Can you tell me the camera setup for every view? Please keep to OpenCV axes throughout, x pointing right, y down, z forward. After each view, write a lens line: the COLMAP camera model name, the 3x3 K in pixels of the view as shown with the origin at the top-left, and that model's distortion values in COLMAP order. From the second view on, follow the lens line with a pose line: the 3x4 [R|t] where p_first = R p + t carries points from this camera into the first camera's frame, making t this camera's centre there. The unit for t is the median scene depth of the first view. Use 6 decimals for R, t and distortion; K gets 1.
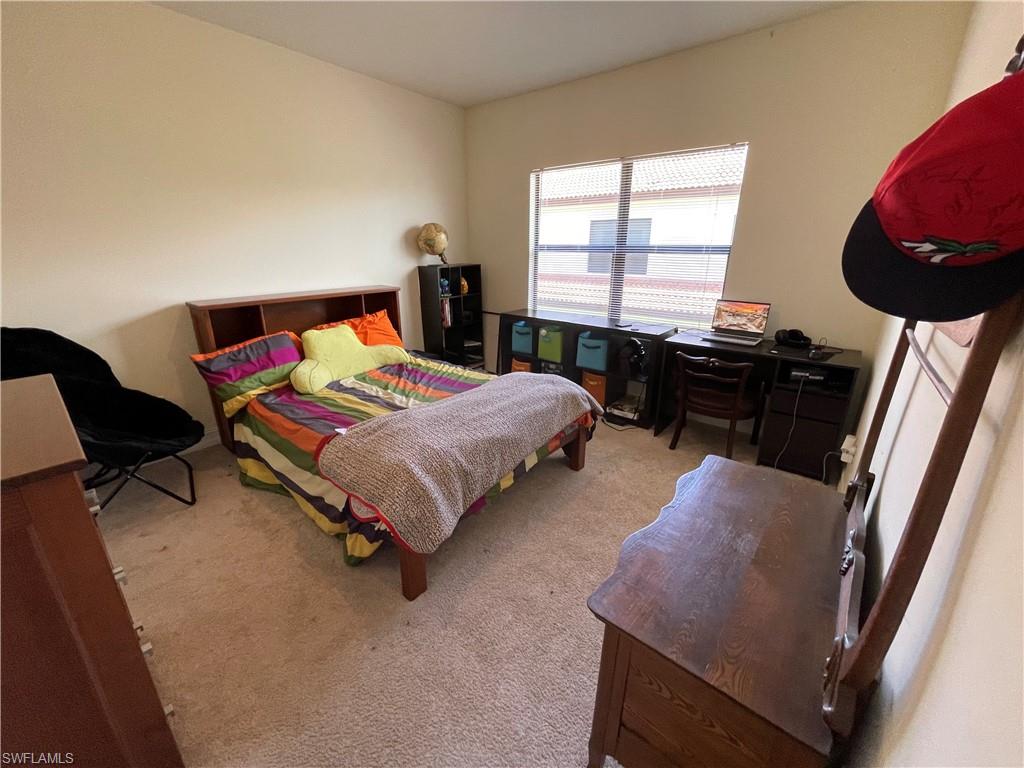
lens RADIAL K [[412.5, 0, 510.2], [0, 412.5, 384.9], [0, 0, 1]] dist [-0.004660, 0.000324]
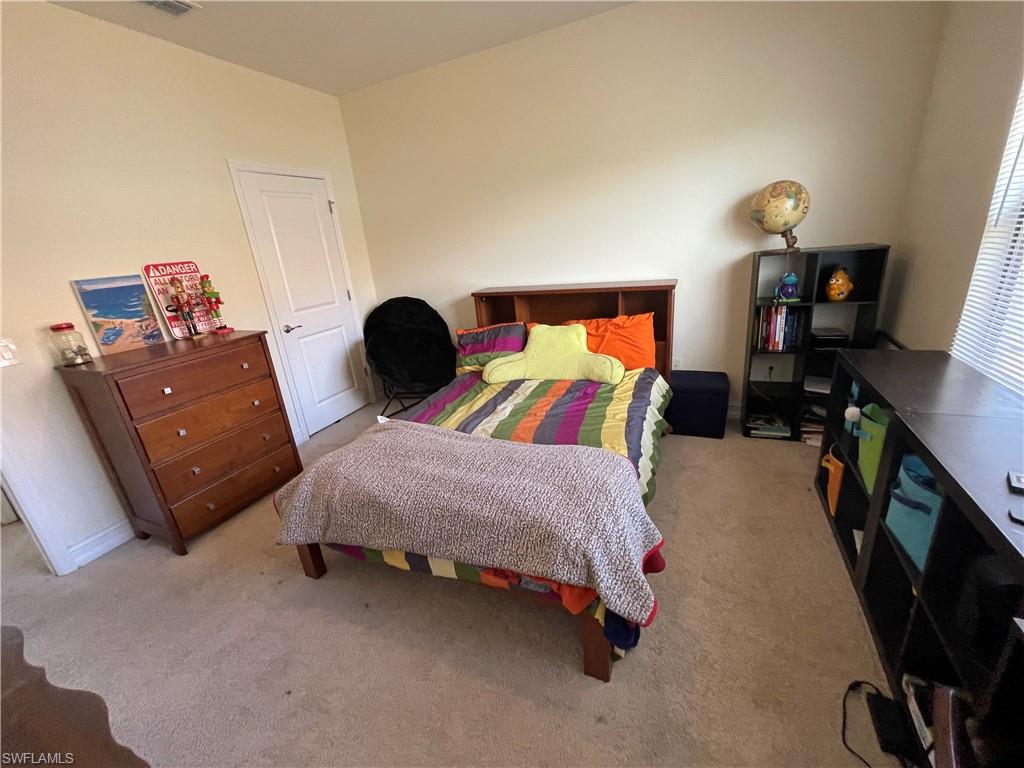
lens RADIAL K [[412.5, 0, 510.2], [0, 412.5, 384.9], [0, 0, 1]] dist [-0.004660, 0.000324]
pose [[0.264945, 0.295954, -0.917723, 0.470931], [-0.224190, 0.944560, 0.239886, -0.222309], [0.937840, 0.142187, 0.316606, 0.641500]]
